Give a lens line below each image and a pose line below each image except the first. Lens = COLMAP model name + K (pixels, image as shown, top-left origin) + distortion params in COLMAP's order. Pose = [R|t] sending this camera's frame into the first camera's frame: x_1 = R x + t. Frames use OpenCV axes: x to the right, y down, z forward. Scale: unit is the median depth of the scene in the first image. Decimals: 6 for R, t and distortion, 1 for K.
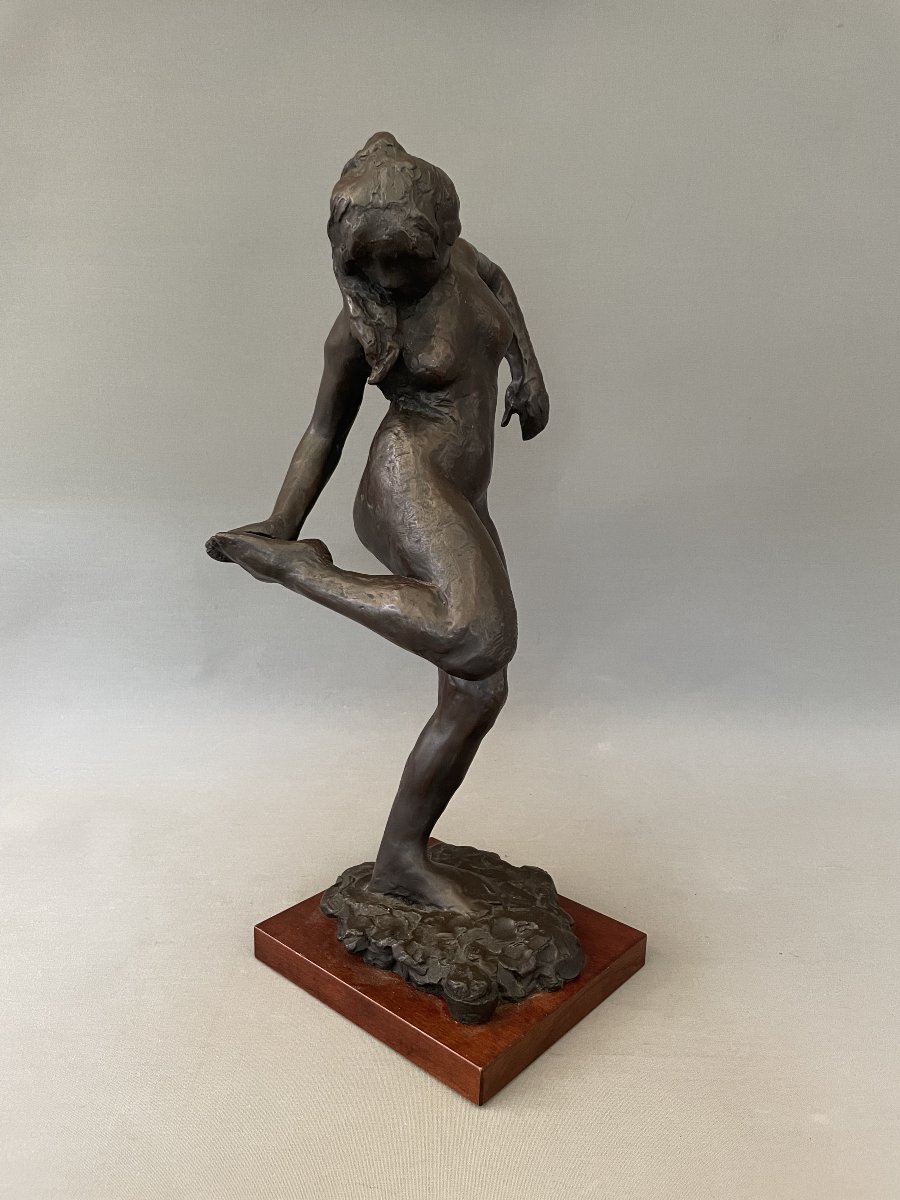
lens RADIAL K [[910.3, 0, 448.9], [0, 910.3, 605.1], [0, 0, 1]] dist [-0.004247, -0.001927]
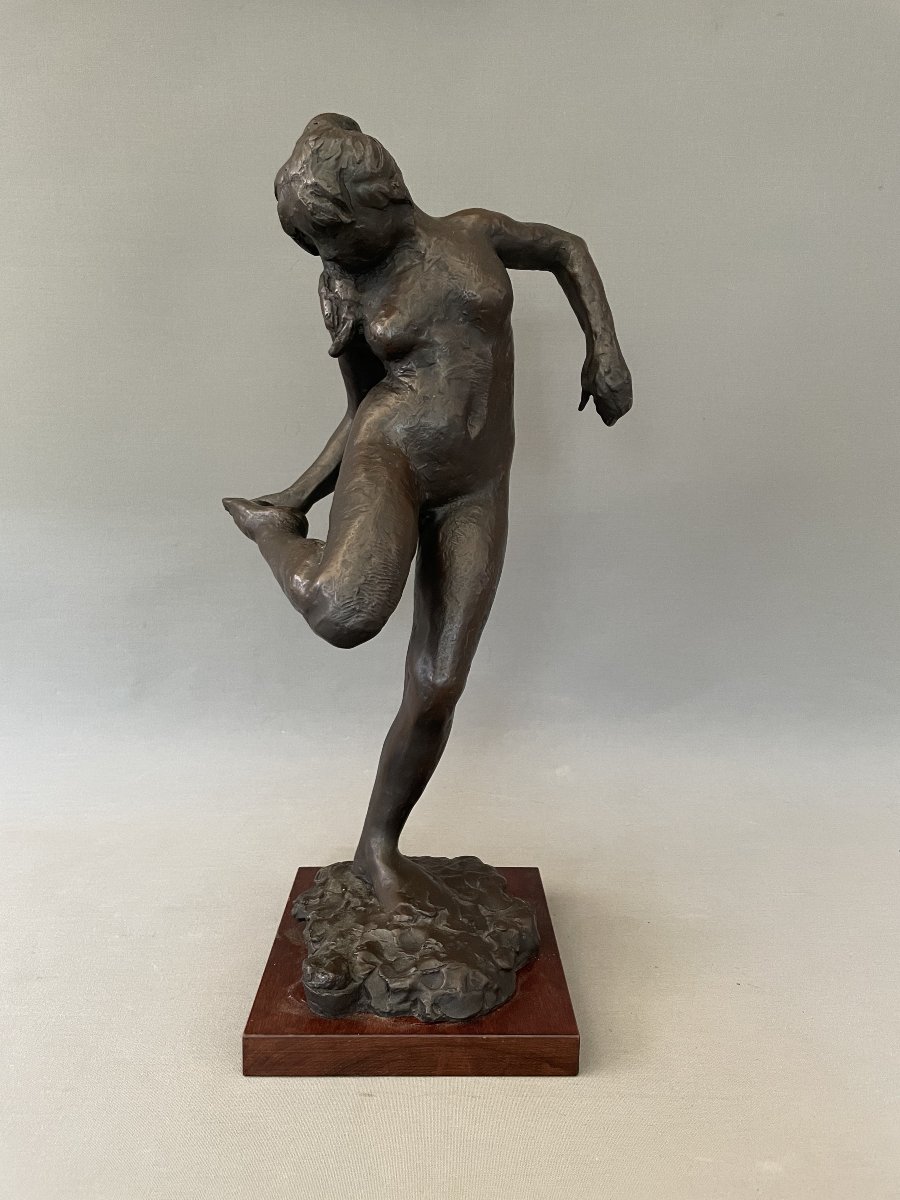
lens RADIAL K [[910.3, 0, 450.4], [0, 910.3, 601.5], [0, 0, 1]] dist [-0.004247, -0.001927]
pose [[0.796932, 0.083961, -0.598206, 0.658192], [-0.129618, 0.990995, -0.033586, 0.049457], [0.589999, 0.104304, 0.800638, 0.279999]]
